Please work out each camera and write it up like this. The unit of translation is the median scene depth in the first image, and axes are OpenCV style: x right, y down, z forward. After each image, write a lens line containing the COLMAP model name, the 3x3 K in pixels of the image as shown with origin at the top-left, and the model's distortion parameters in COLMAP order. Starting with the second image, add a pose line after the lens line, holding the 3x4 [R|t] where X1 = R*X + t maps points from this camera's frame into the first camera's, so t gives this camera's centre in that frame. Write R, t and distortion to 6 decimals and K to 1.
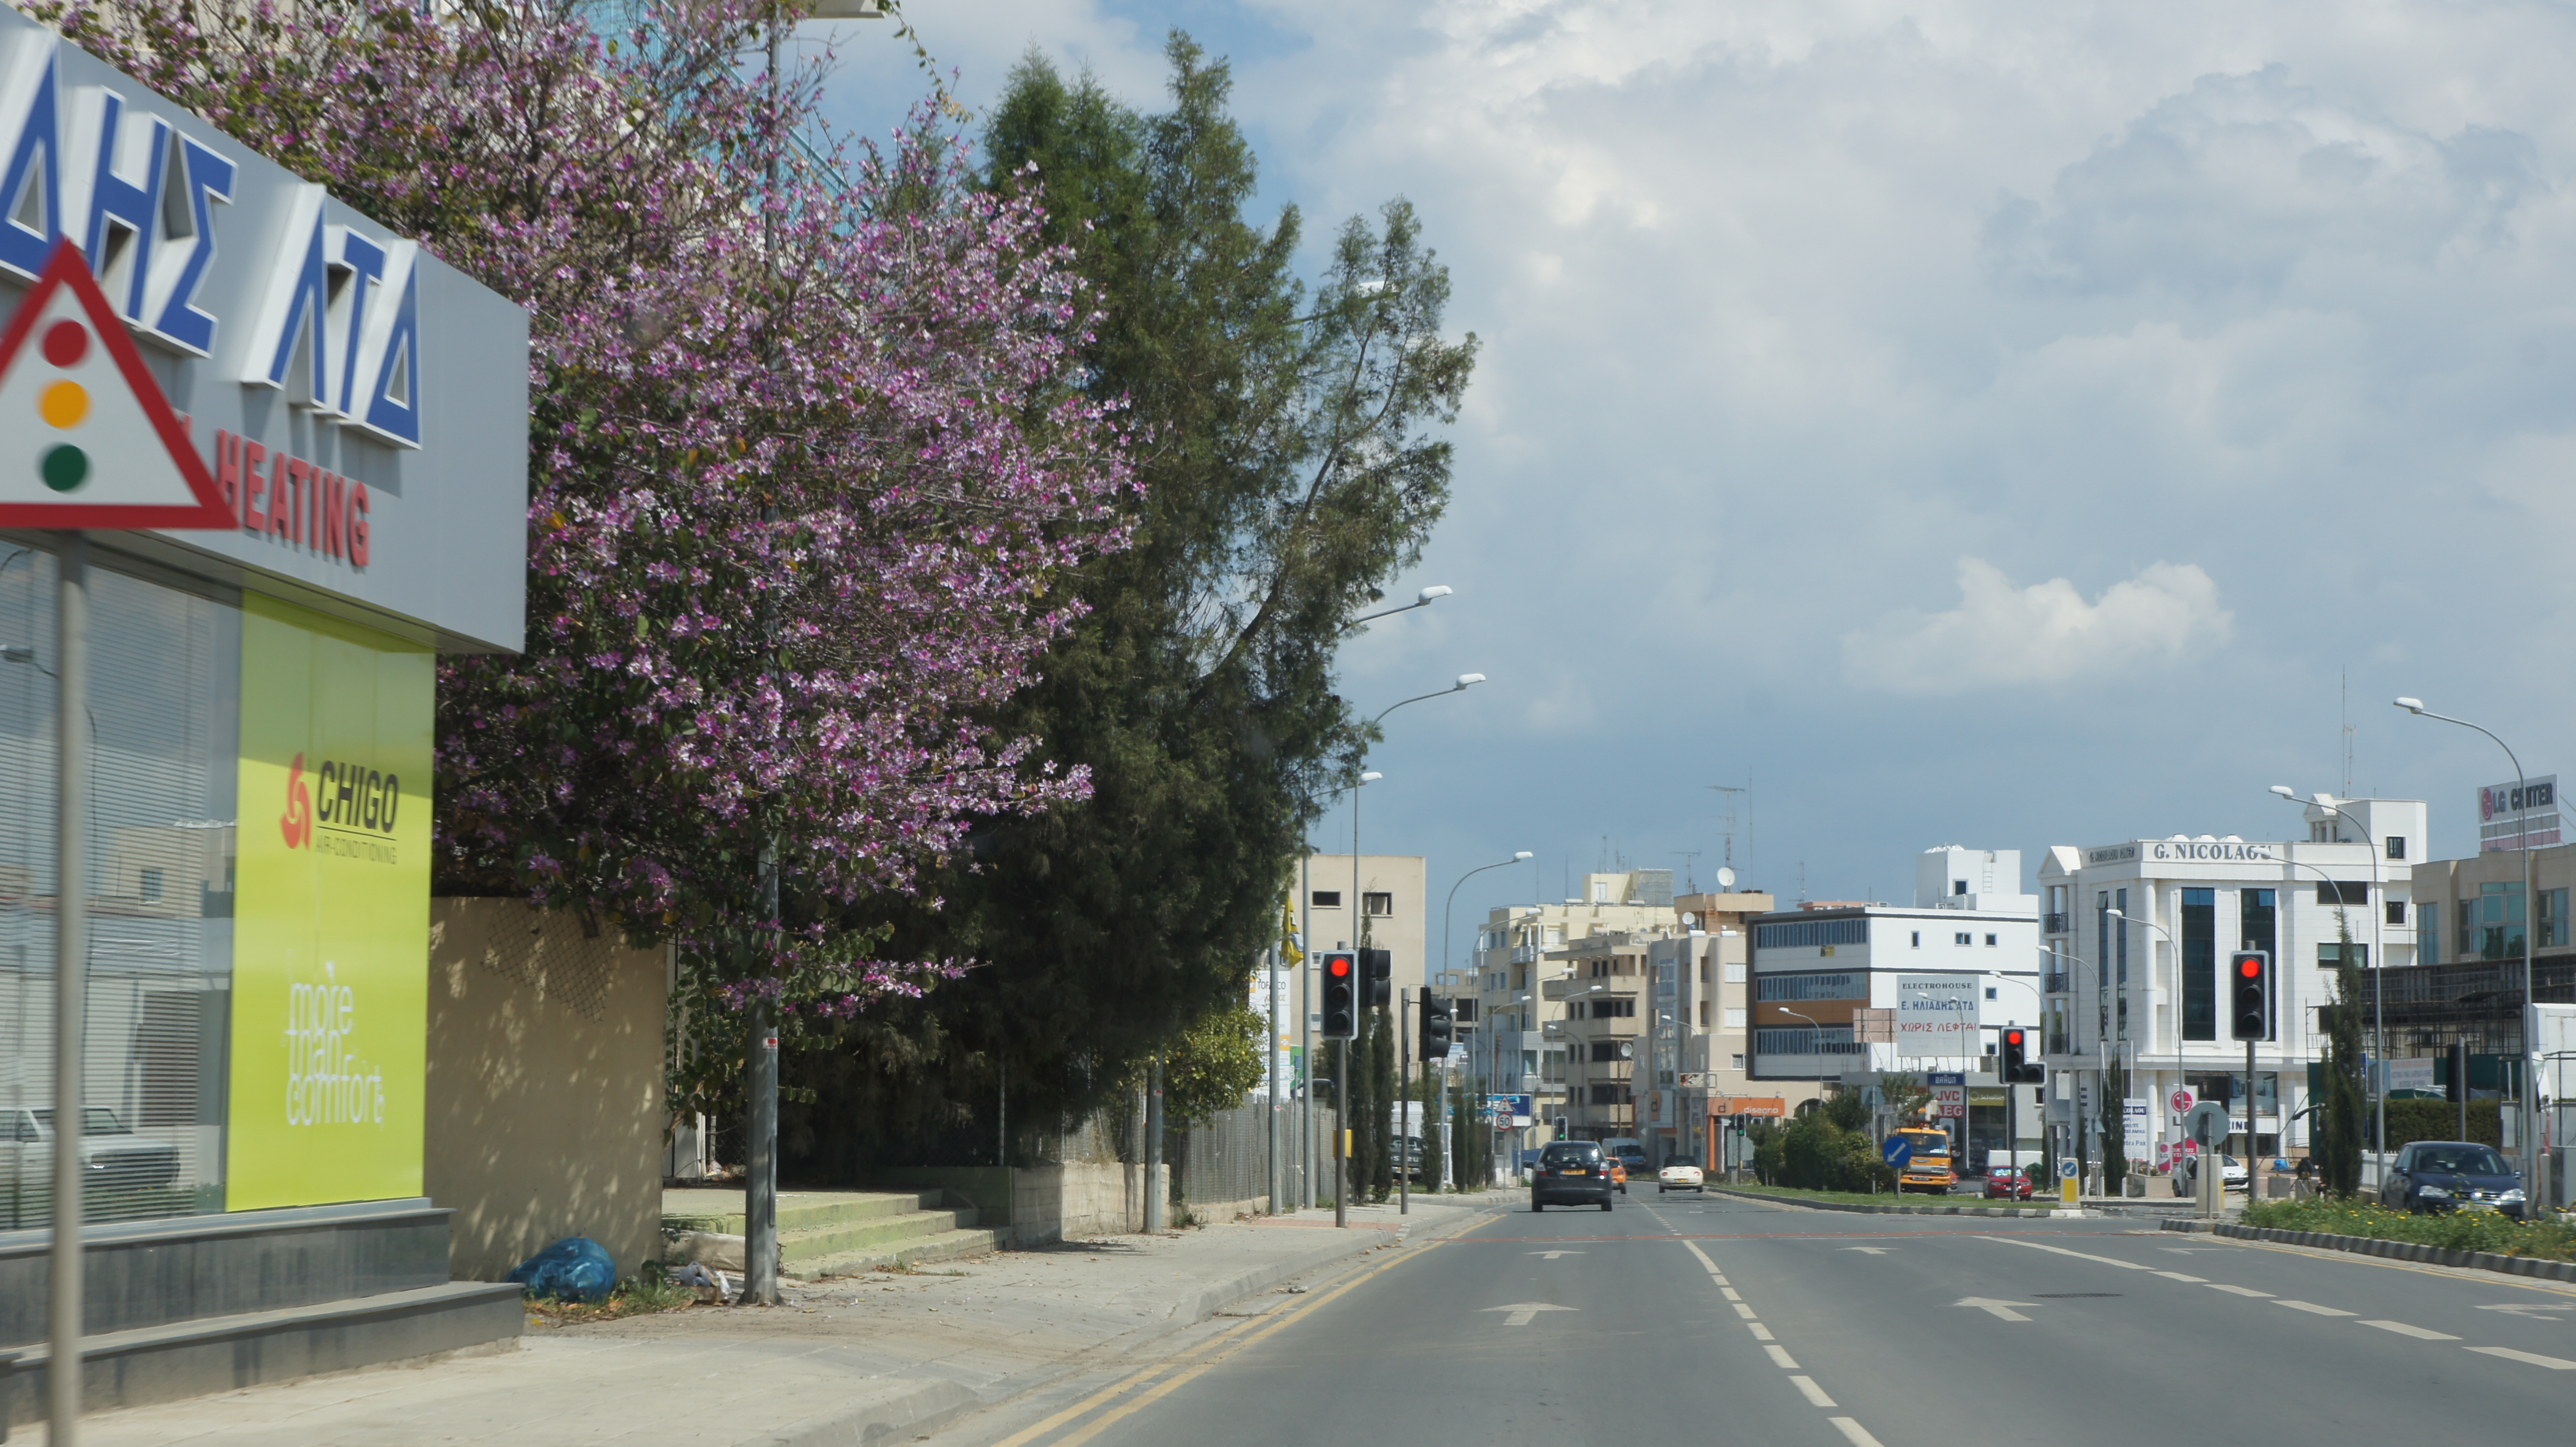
lens RADIAL K [[5821.9, 0, 1288.0], [0, 5821.9, 723.5], [0, 0, 1]] dist [0.385656, 0.322287]
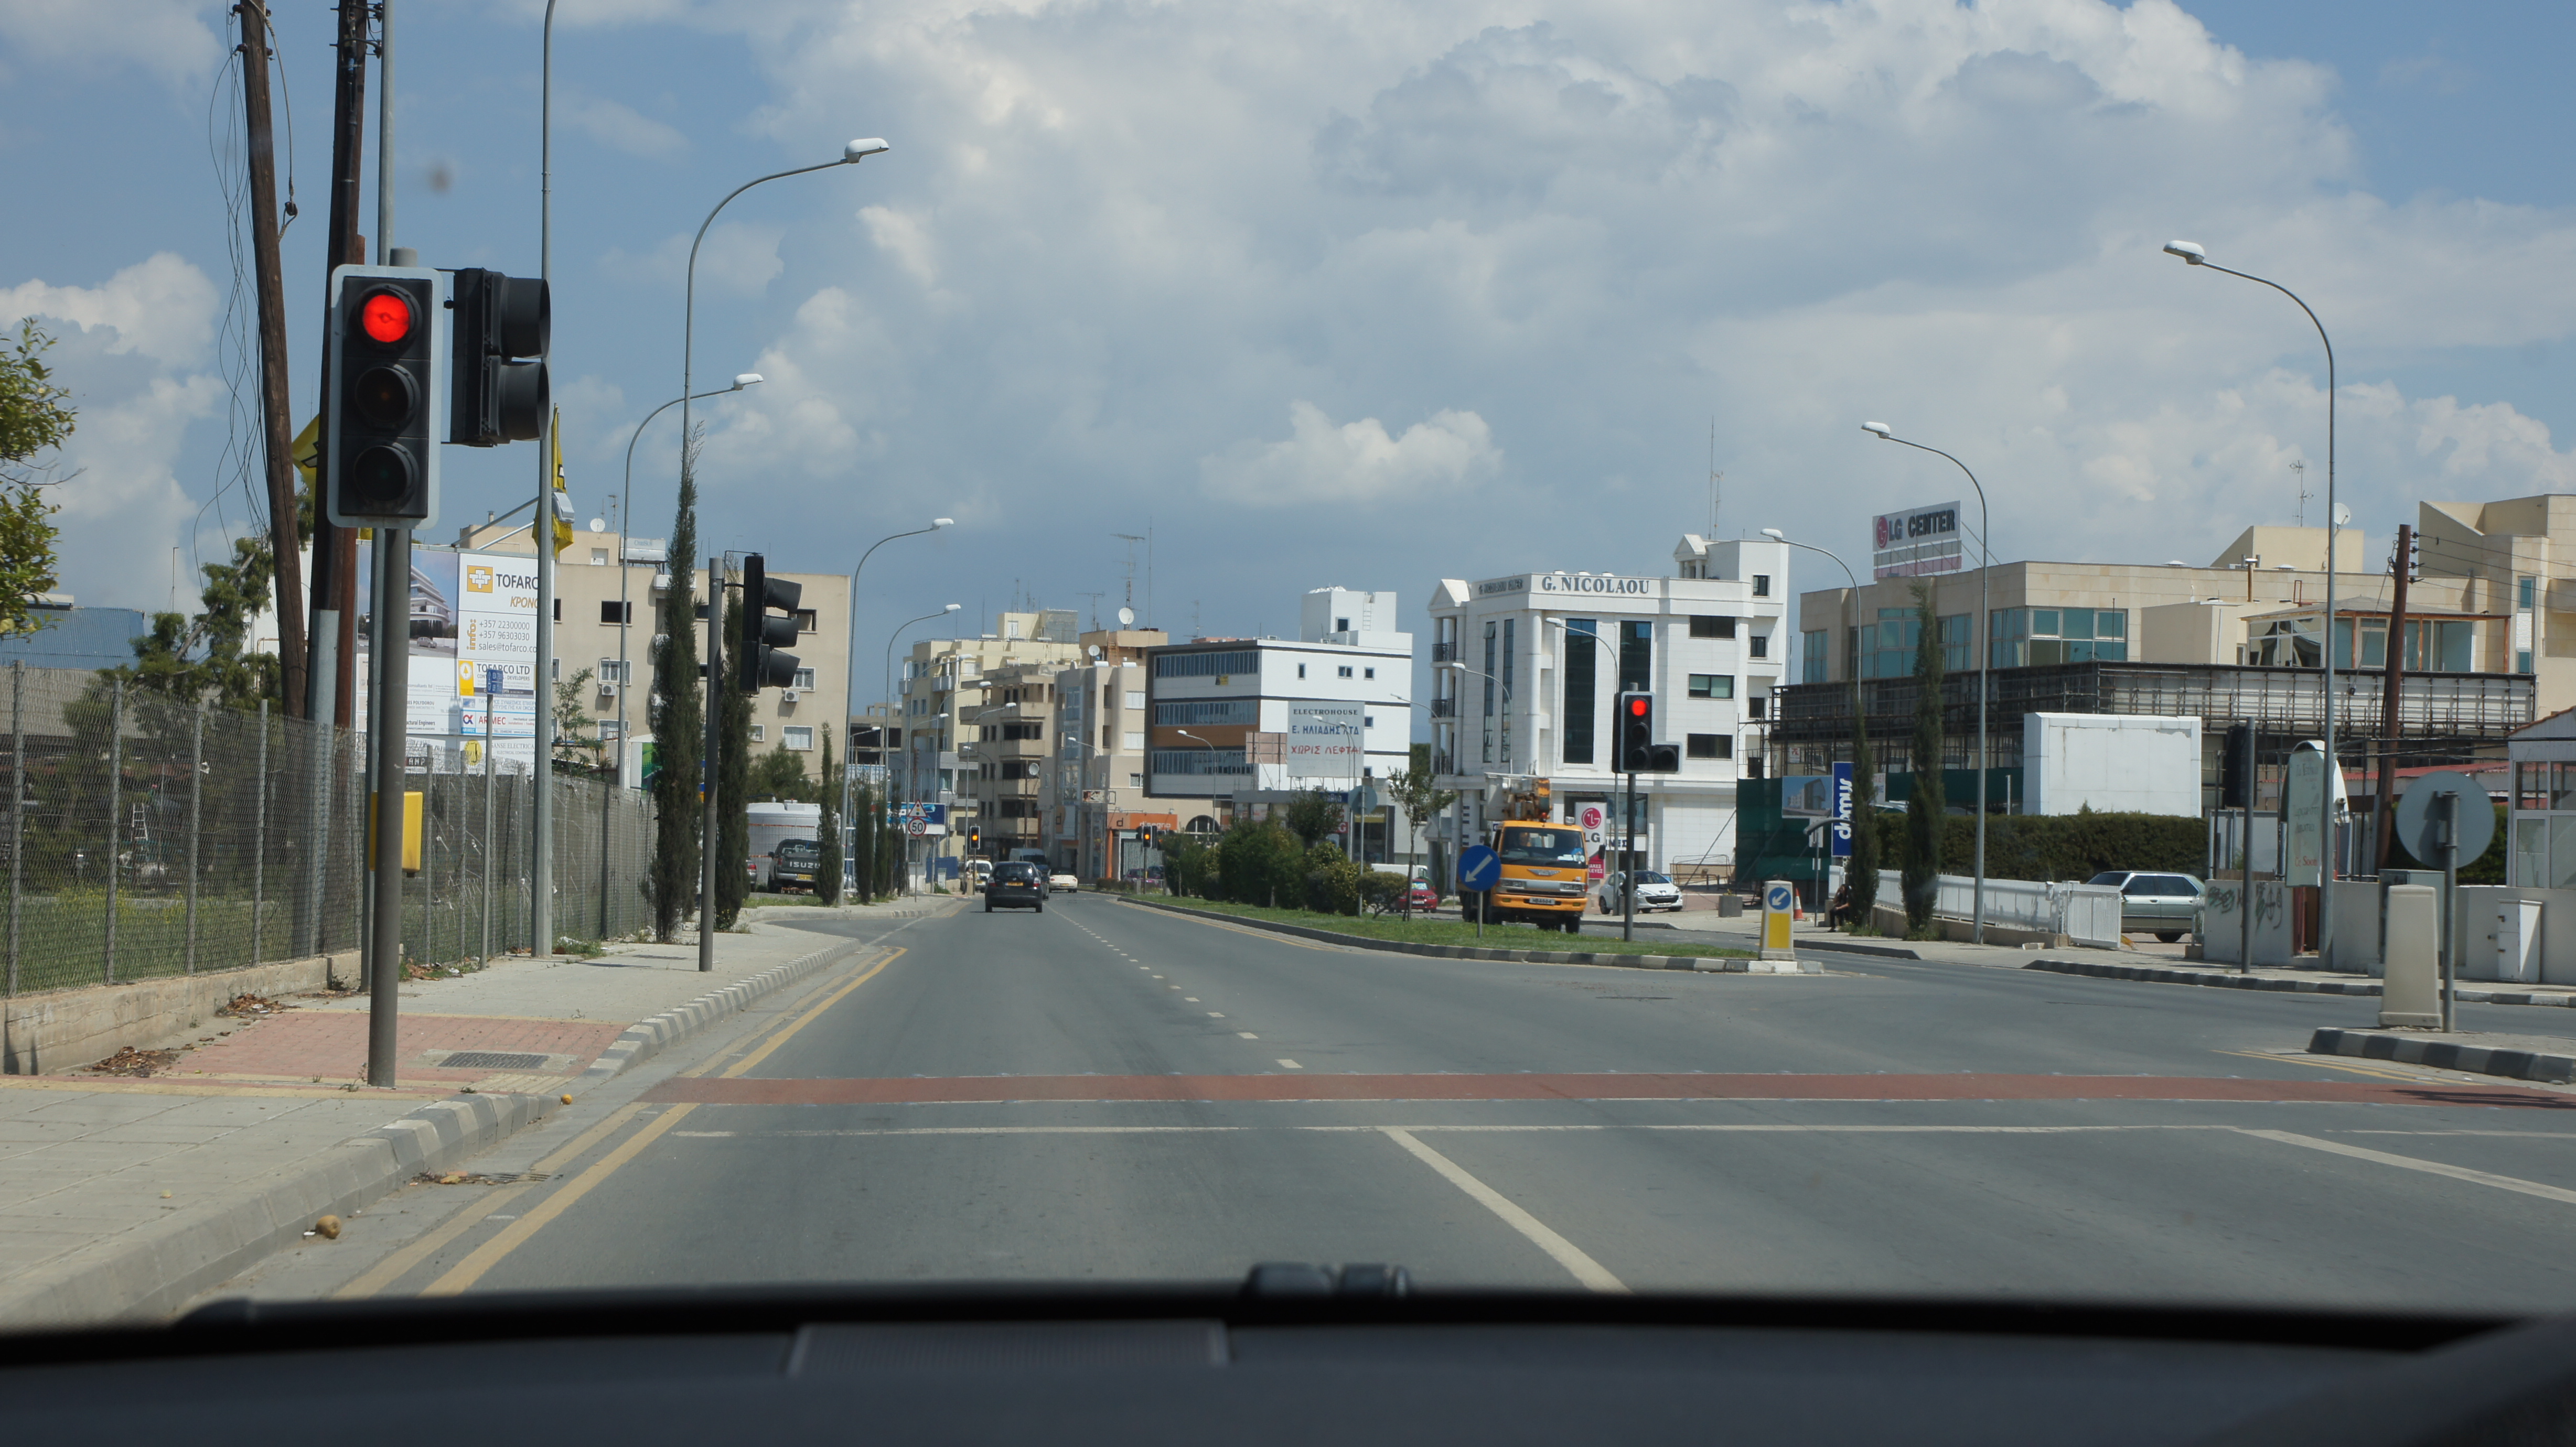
lens RADIAL K [[4017.9, 0, 1286.0], [0, 4017.9, 876.8], [0, 0, 1]] dist [0.023529, 0.024537]
pose [[0.991972, 0.018159, 0.125149, 0.010899], [-0.027749, 0.996773, 0.075318, 0.018263], [-0.123378, -0.078186, 0.989275, 0.248635]]
